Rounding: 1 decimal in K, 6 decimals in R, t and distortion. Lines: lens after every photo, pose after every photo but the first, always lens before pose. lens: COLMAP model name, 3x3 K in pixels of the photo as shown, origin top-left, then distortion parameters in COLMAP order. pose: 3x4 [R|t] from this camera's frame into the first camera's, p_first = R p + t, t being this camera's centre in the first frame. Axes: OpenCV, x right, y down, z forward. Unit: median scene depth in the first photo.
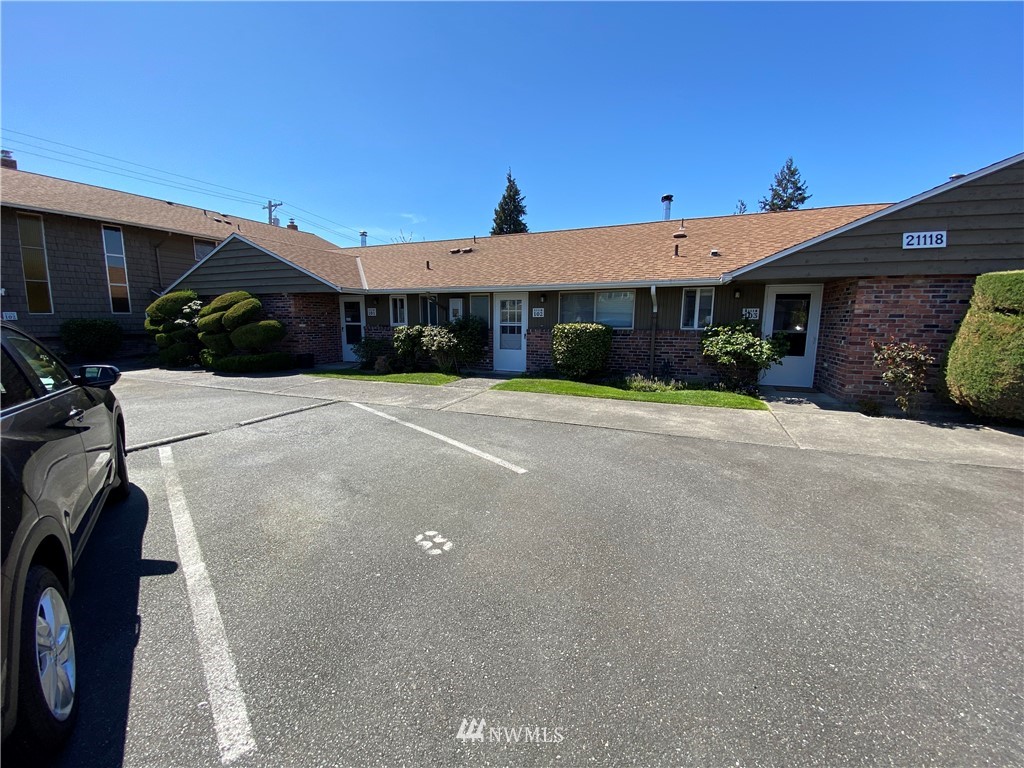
lens RADIAL K [[415.2, 0, 508.0], [0, 415.2, 382.9], [0, 0, 1]] dist [0.018991, -0.018202]
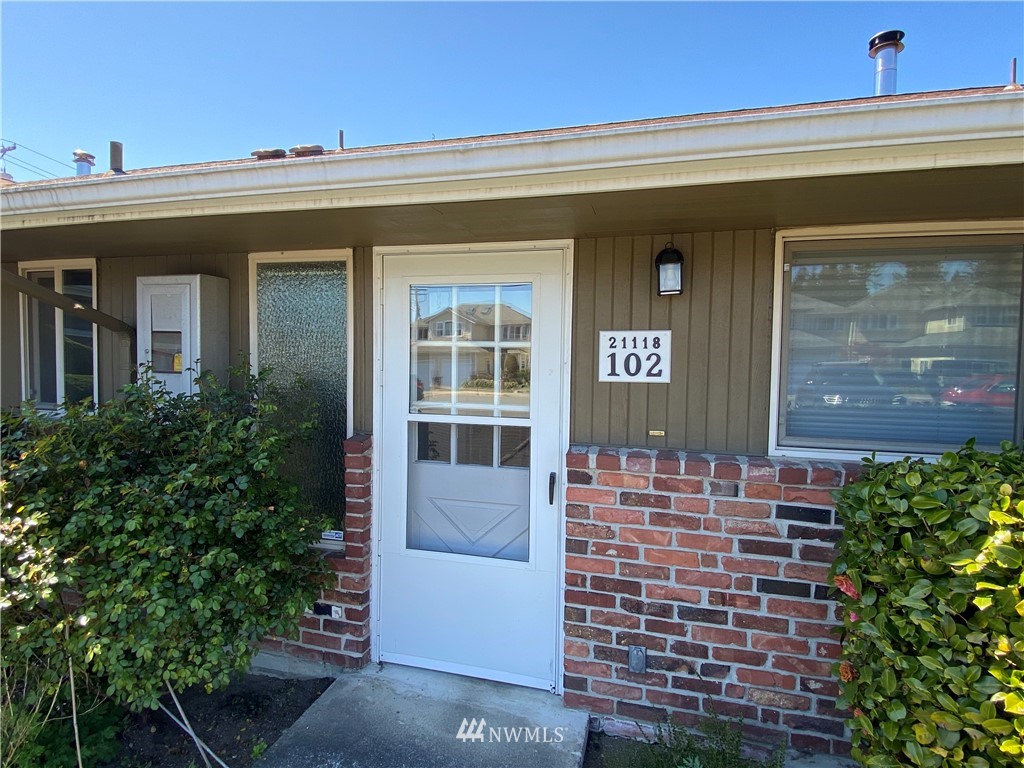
lens RADIAL K [[542.2, 0, 512.0], [0, 542.2, 384.0], [0, 0, 1]] dist [-0.000270, -0.000126]
pose [[0.987122, 0.004359, 0.159913, -0.008800], [0.010562, 0.995671, -0.092342, -0.093795], [-0.159623, 0.092842, 0.982803, 0.537804]]
